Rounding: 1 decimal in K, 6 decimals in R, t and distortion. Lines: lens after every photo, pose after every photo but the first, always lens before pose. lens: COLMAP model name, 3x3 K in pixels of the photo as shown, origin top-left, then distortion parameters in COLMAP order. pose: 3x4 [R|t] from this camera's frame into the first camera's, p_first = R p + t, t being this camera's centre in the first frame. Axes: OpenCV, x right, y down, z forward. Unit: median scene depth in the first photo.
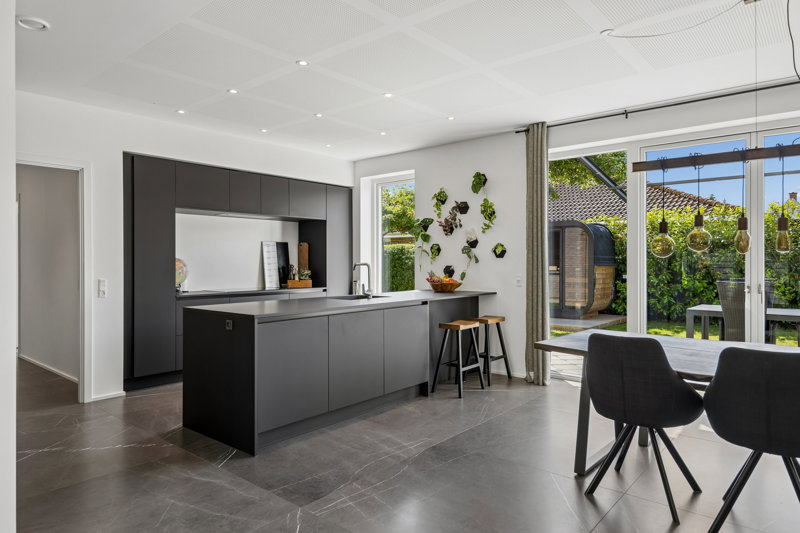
lens RADIAL K [[503.3, 0, 402.6], [0, 503.3, 260.6], [0, 0, 1]] dist [0.027814, -0.001666]
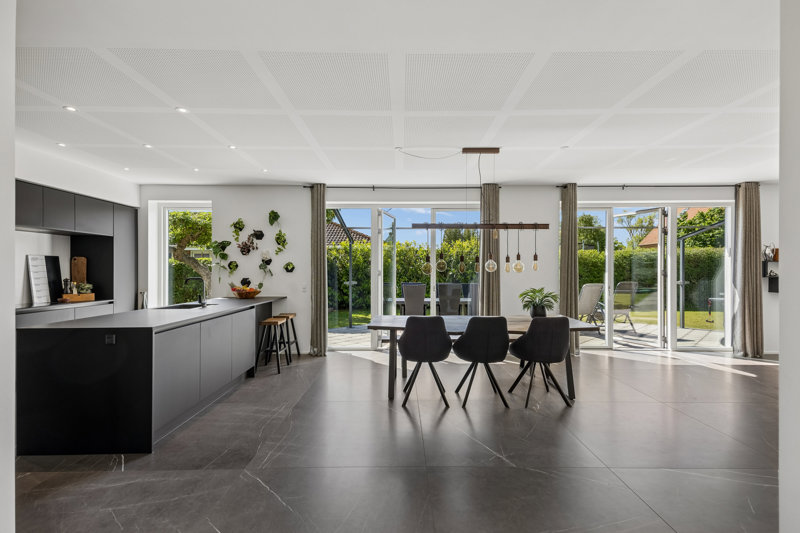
lens RADIAL K [[363.1, 0, 404.1], [0, 363.1, 269.8], [0, 0, 1]] dist [0.025065, -0.001563]
pose [[0.755000, 0.002381, 0.655720, -0.236423], [-0.000946, 0.999996, -0.002542, -0.010159], [-0.655724, 0.001299, 0.754999, 0.008664]]
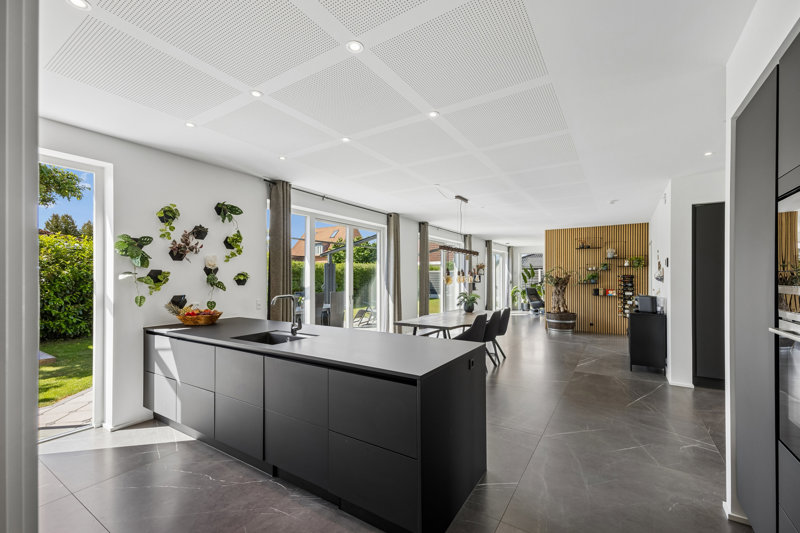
lens RADIAL K [[336.7, 0, 405.5], [0, 336.7, 273.0], [0, 0, 1]] dist [0.014929, -0.000005]
pose [[-0.140073, 0.015034, 0.990027, -0.584185], [0.002482, 0.999887, -0.014832, -0.020244], [-0.990138, 0.000379, -0.140094, 0.742758]]
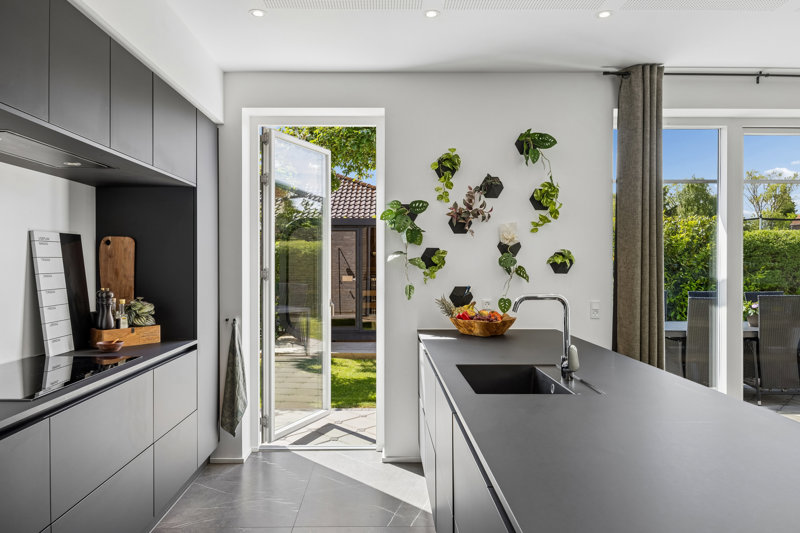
lens RADIAL K [[547.8, 0, 392.6], [0, 547.8, 265.2], [0, 0, 1]] dist [0.019606, -0.003674]
pose [[0.753726, -0.001834, 0.657186, -0.403208], [-0.002299, 0.999983, 0.005427, -0.018405], [-0.657185, -0.005602, 0.753709, 0.623617]]
